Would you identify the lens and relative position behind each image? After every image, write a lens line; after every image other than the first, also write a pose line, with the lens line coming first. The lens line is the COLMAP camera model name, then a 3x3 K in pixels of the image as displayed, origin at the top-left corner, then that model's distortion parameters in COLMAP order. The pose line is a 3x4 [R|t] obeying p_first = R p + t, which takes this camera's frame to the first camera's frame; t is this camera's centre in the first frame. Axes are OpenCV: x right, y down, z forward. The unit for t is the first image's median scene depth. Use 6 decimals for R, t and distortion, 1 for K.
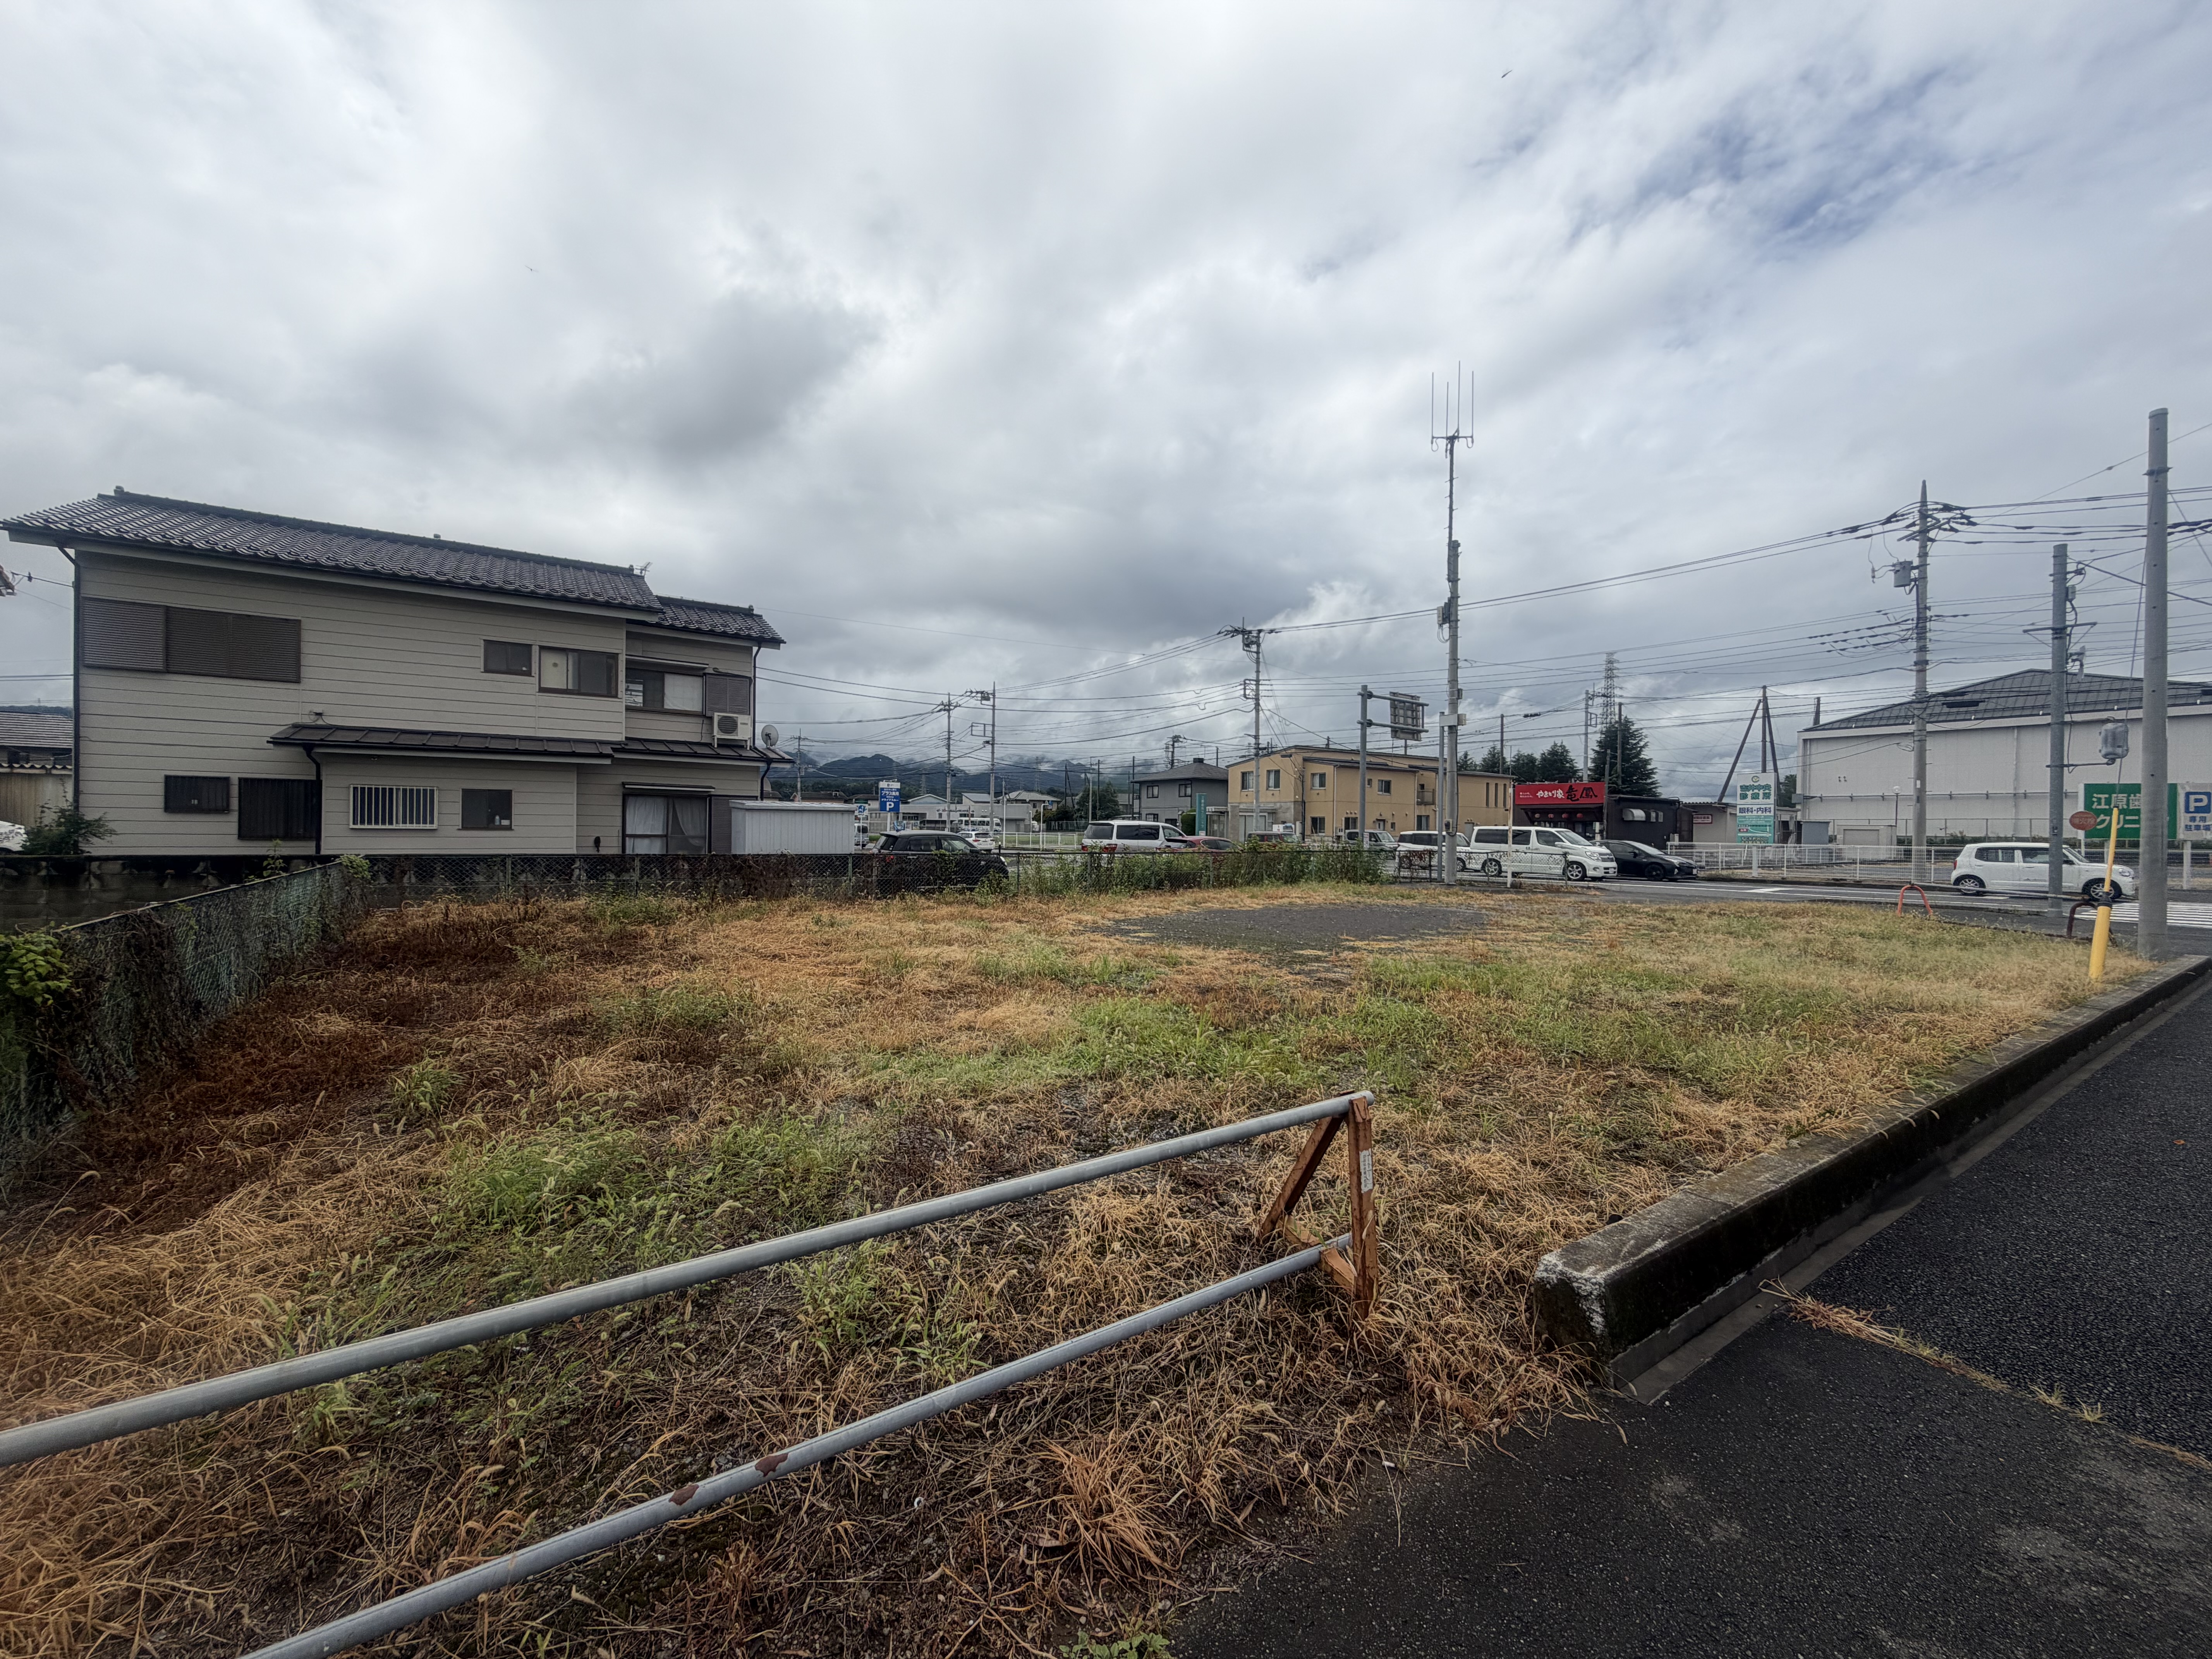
lens RADIAL K [[878.9, 0, 1099.6], [0, 878.9, 830.1], [0, 0, 1]] dist [0.001035, 0.000175]
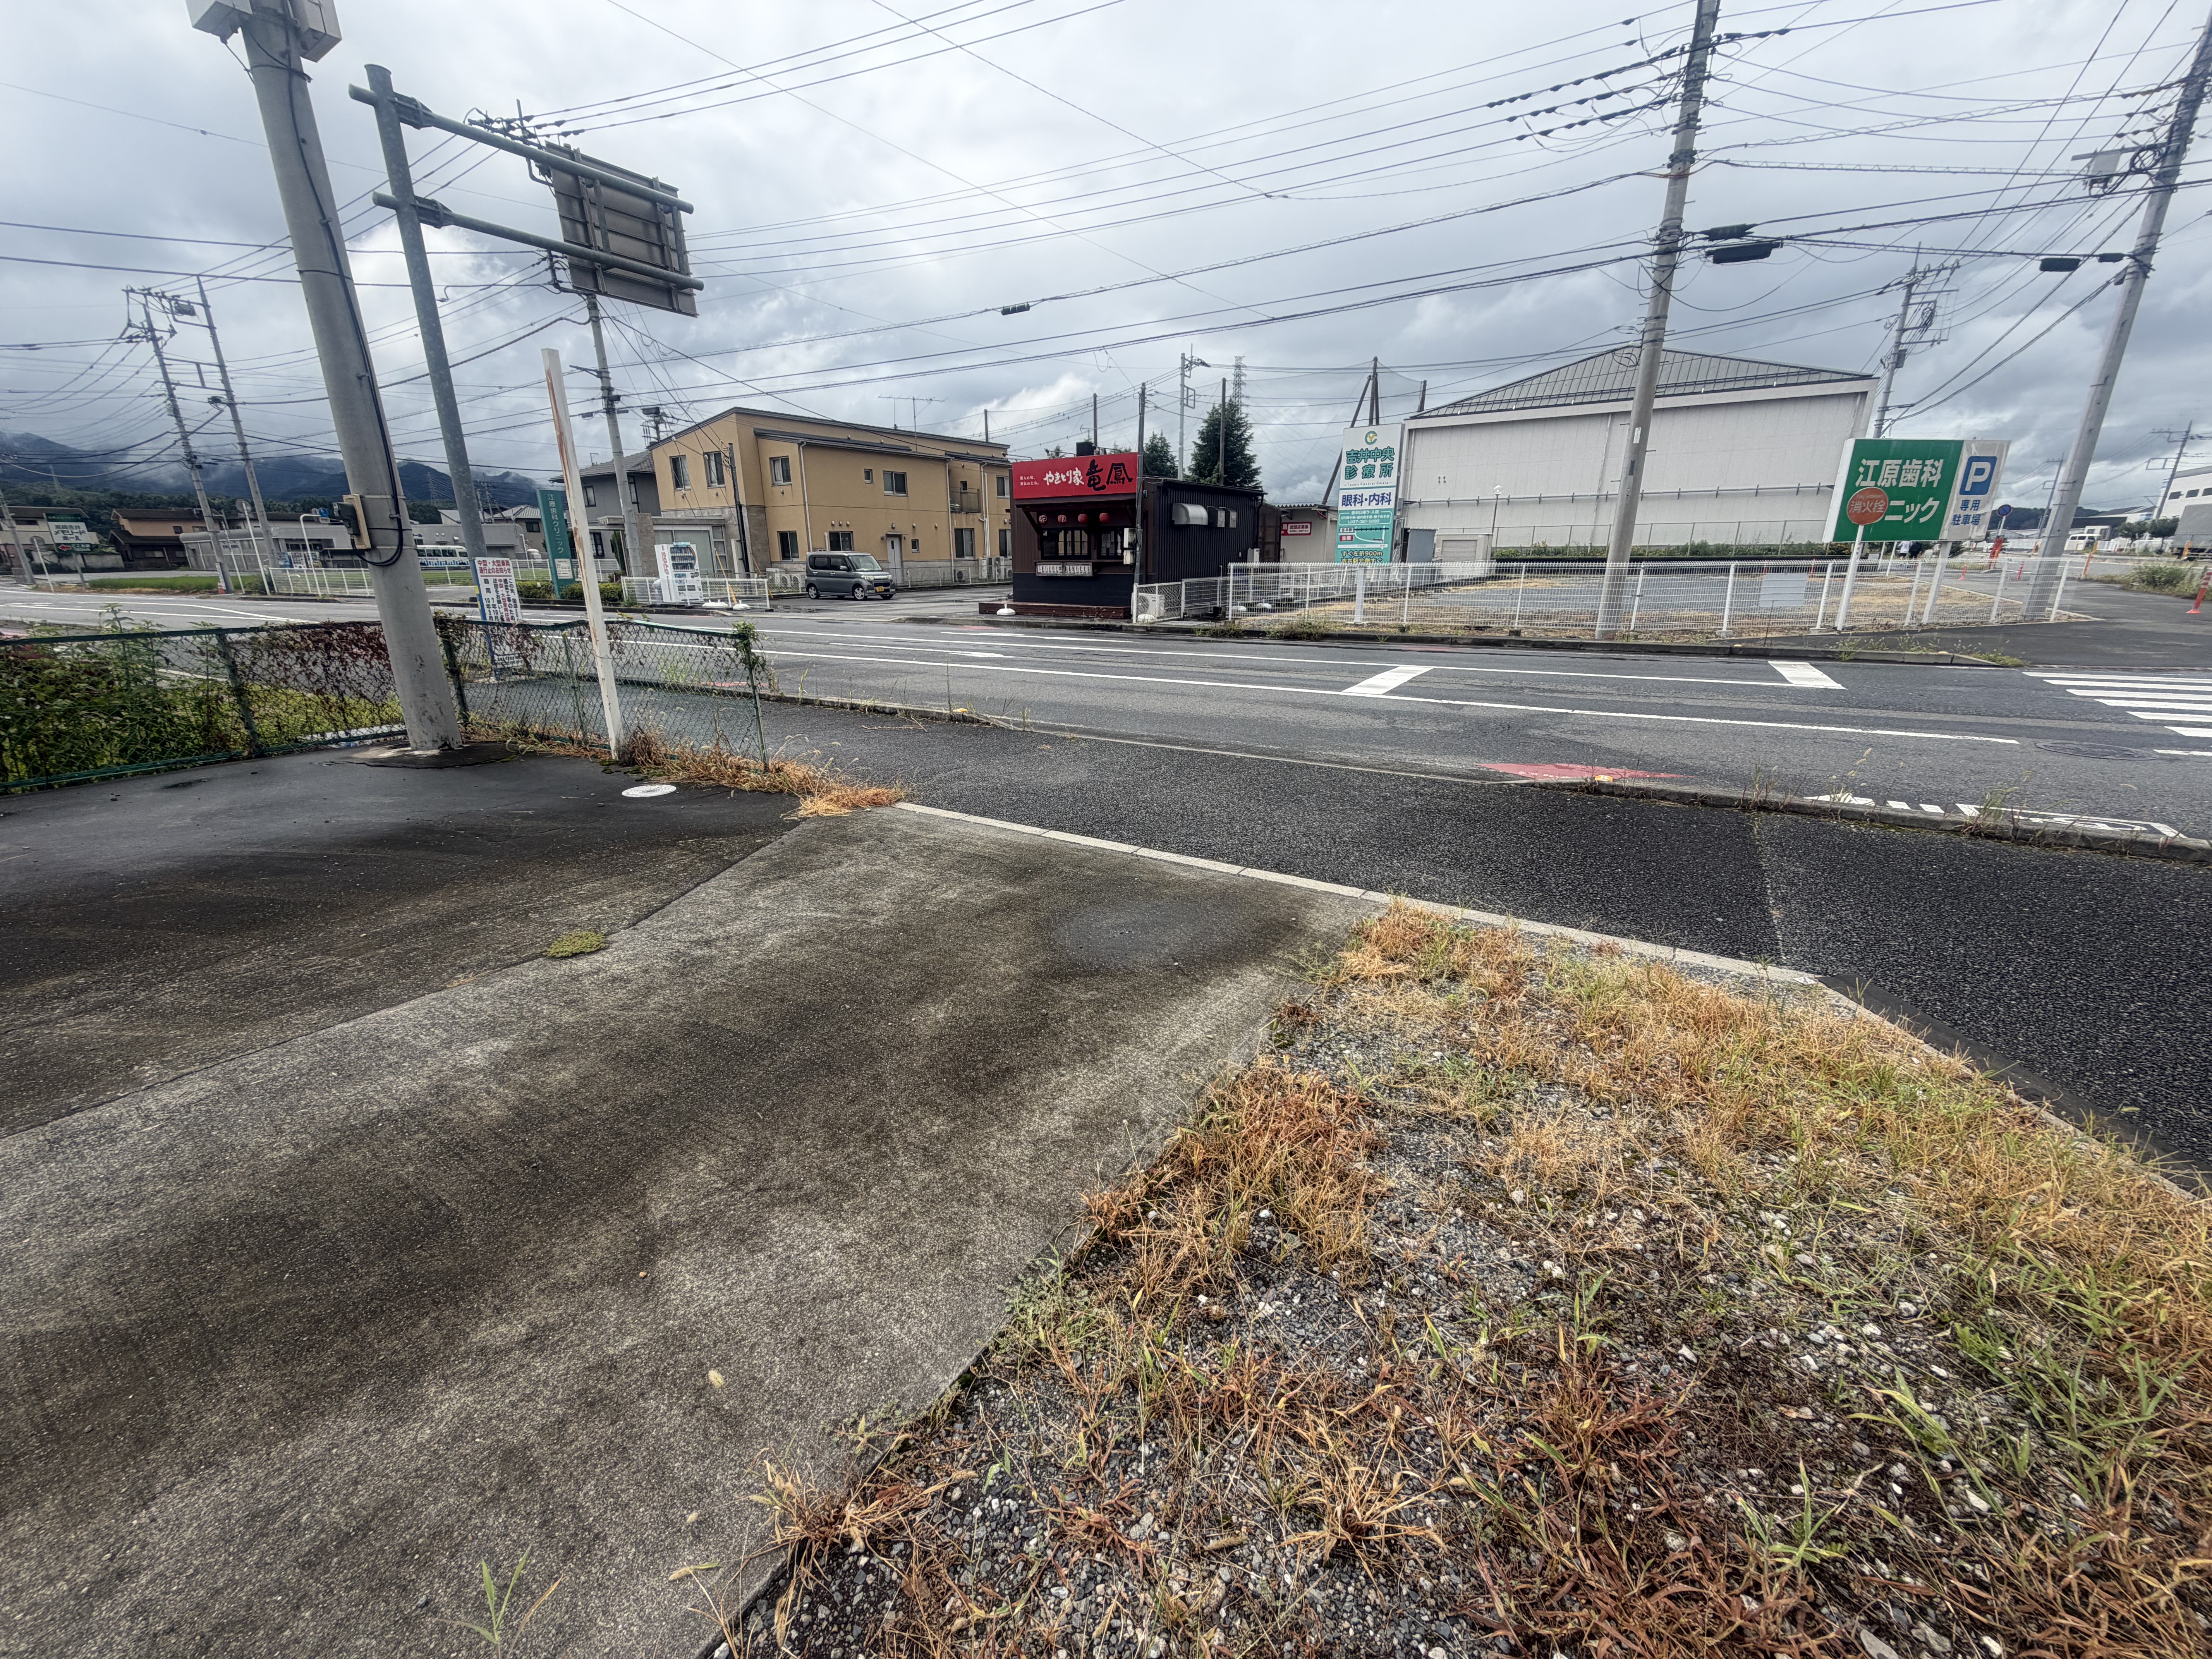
lens RADIAL K [[878.9, 0, 1105.3], [0, 878.9, 833.0], [0, 0, 1]] dist [0.001035, 0.000175]
pose [[0.927800, -0.131320, 0.349202, 0.223841], [0.019861, 0.952062, 0.305261, 0.002866], [-0.372548, -0.276286, 0.885931, 0.308628]]
